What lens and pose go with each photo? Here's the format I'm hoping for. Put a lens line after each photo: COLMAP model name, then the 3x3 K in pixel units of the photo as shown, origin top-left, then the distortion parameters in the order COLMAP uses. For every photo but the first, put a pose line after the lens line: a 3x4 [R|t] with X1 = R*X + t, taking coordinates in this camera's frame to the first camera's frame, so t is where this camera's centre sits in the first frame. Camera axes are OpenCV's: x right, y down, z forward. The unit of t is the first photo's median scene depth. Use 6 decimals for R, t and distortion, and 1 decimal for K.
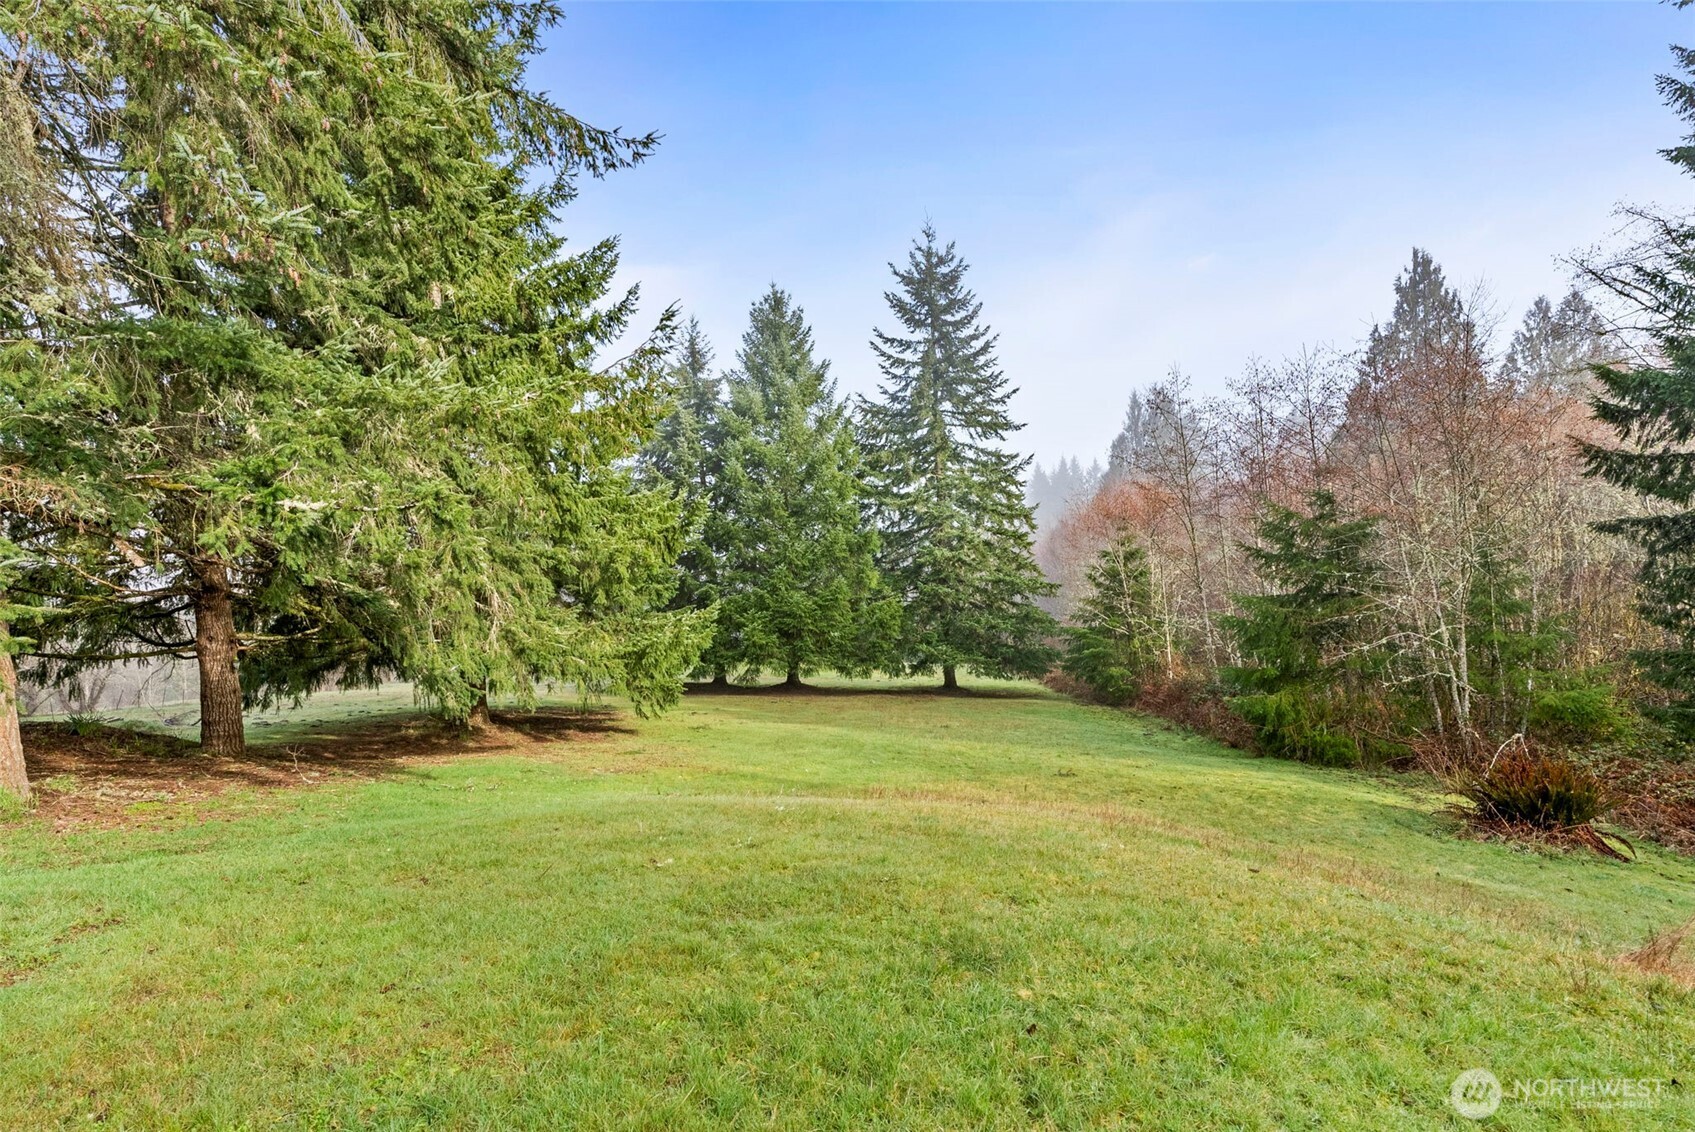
lens RADIAL K [[774.5, 0, 842.4], [0, 774.5, 571.1], [0, 0, 1]] dist [-0.003635, -0.000321]
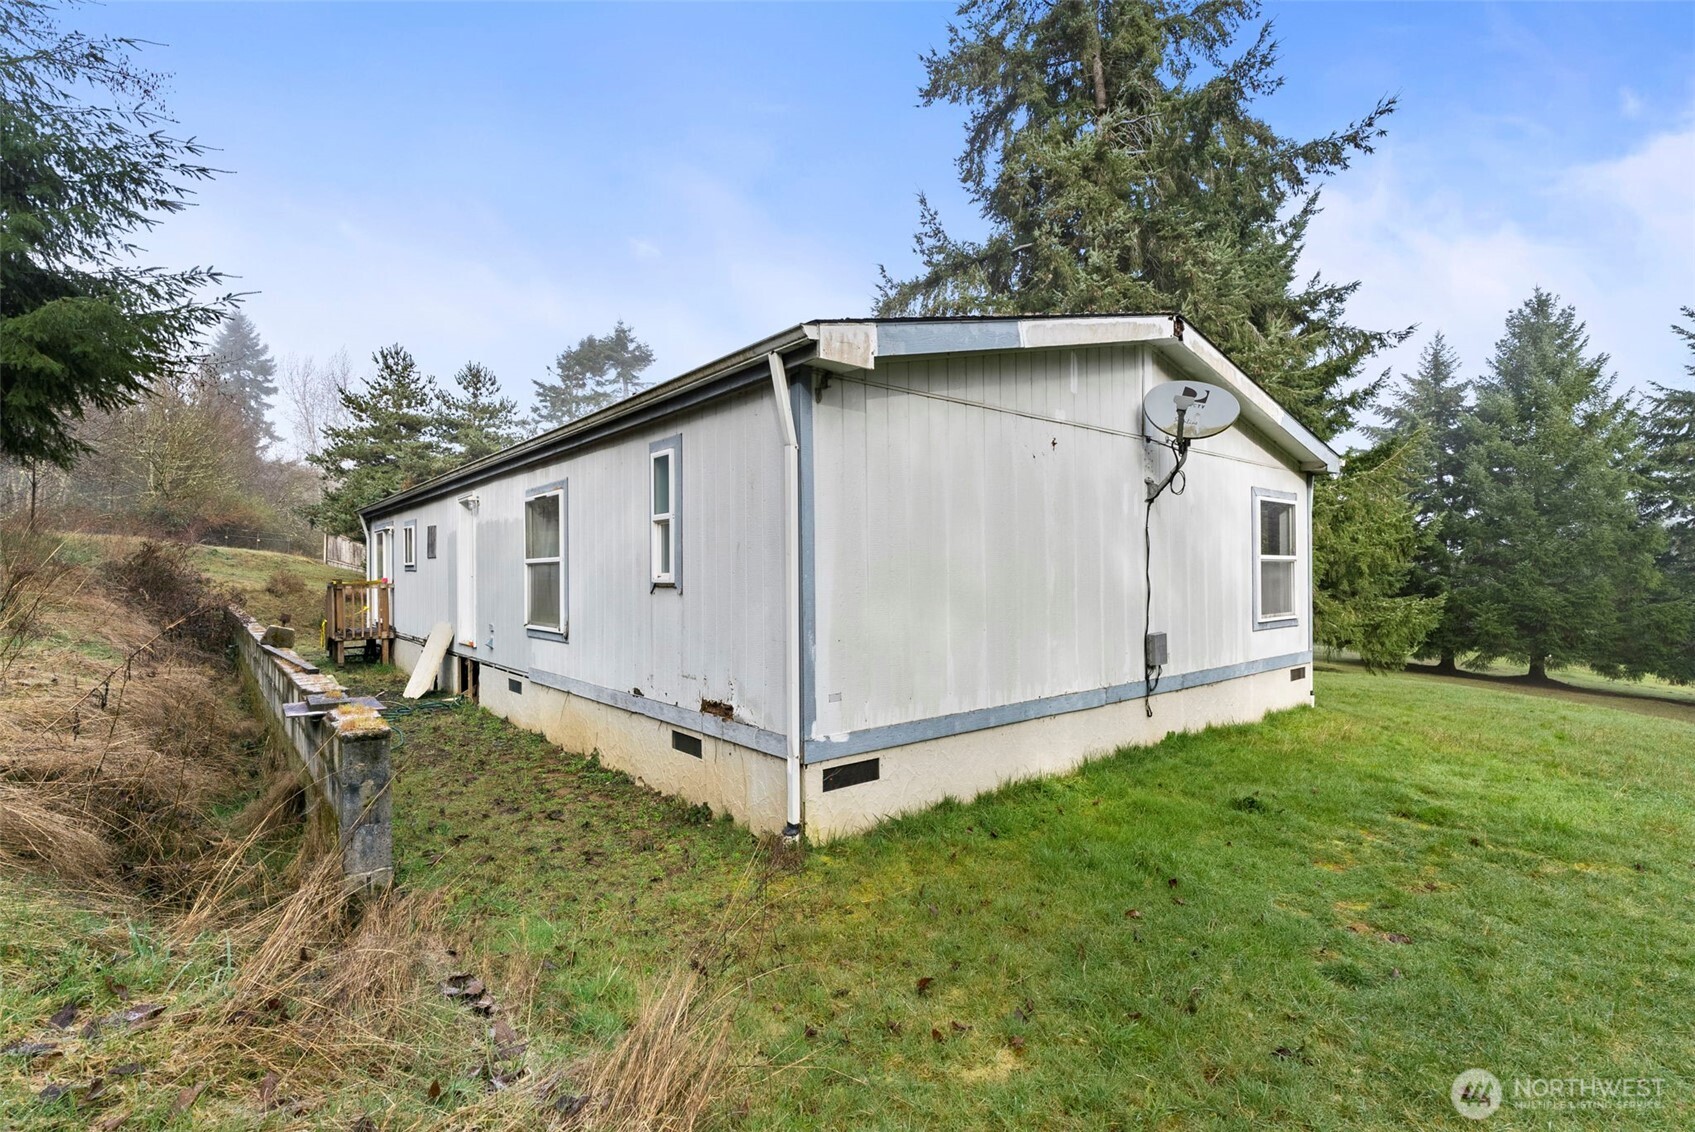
lens RADIAL K [[774.5, 0, 836.2], [0, 774.5, 581.9], [0, 0, 1]] dist [-0.003635, -0.000321]
pose [[0.668042, 0.059490, -0.741742, 0.073171], [-0.022050, 0.997944, 0.060179, -0.022105], [0.743797, -0.023847, 0.667980, -0.393576]]
